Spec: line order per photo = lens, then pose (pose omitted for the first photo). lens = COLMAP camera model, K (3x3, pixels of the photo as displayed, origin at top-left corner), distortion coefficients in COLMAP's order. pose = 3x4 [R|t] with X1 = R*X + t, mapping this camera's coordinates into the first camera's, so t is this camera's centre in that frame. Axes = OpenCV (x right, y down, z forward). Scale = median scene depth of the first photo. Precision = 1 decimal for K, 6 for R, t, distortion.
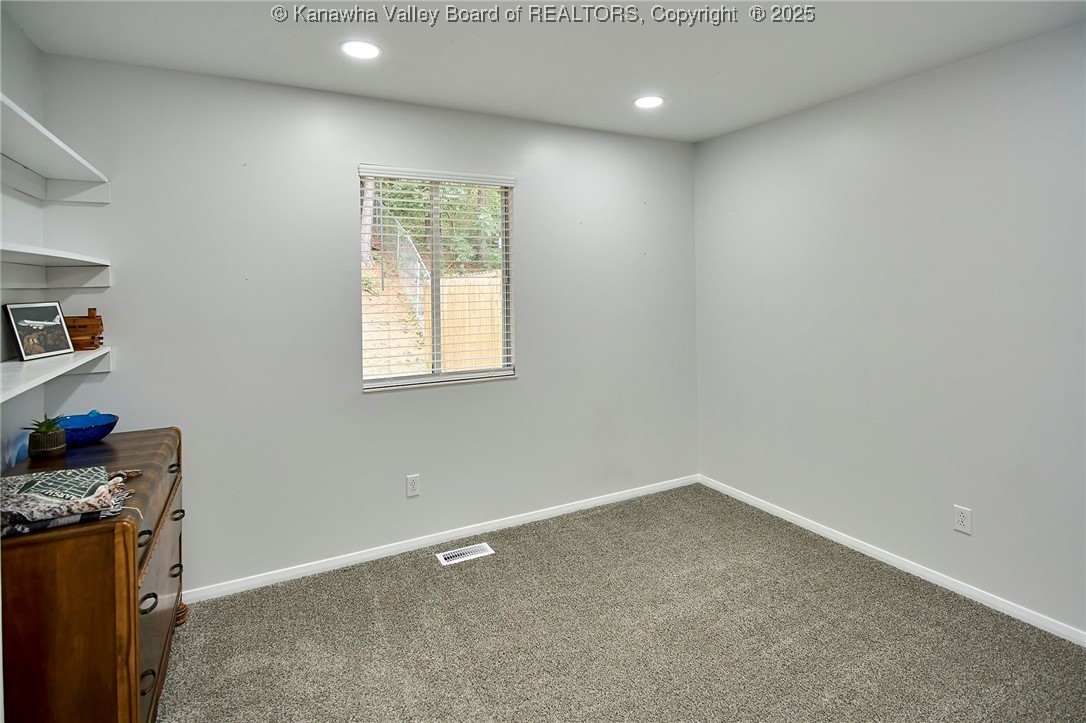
lens RADIAL K [[552.7, 0, 542.2], [0, 552.7, 285.8], [0, 0, 1]] dist [0.002090, -0.012881]
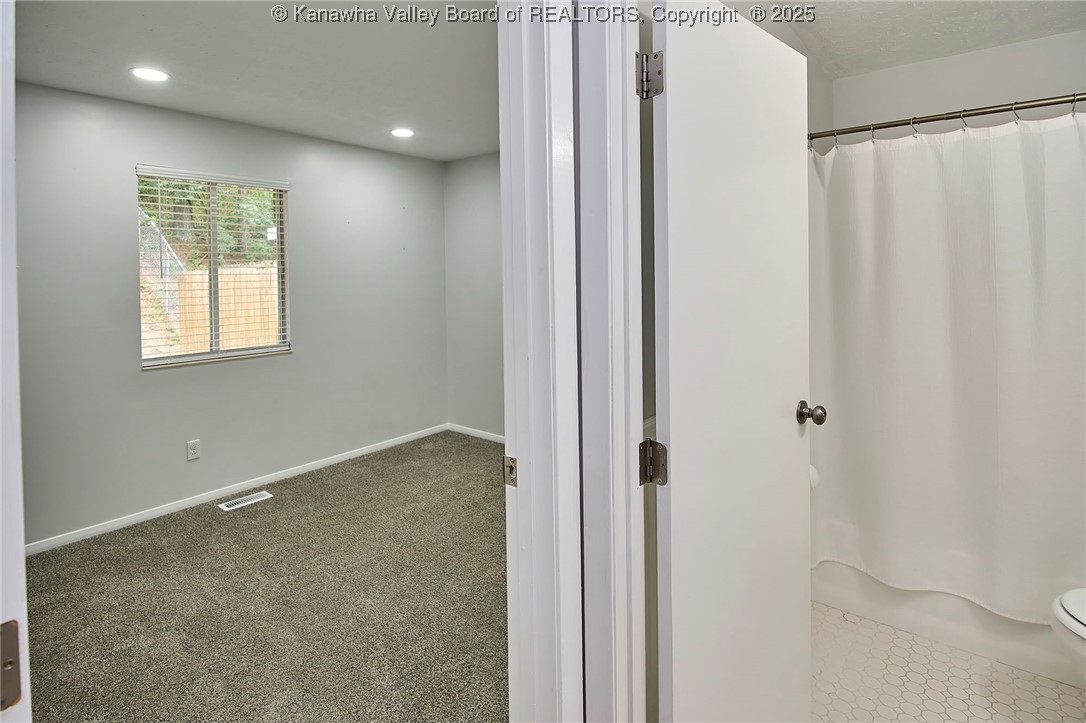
lens RADIAL K [[552.7, 0, 542.2], [0, 552.7, 285.8], [0, 0, 1]] dist [0.002090, -0.012881]
pose [[0.923703, -0.005928, 0.383062, -0.003550], [0.001460, 0.999927, 0.011953, 0.011248], [-0.383105, -0.010482, 0.923645, -0.313662]]
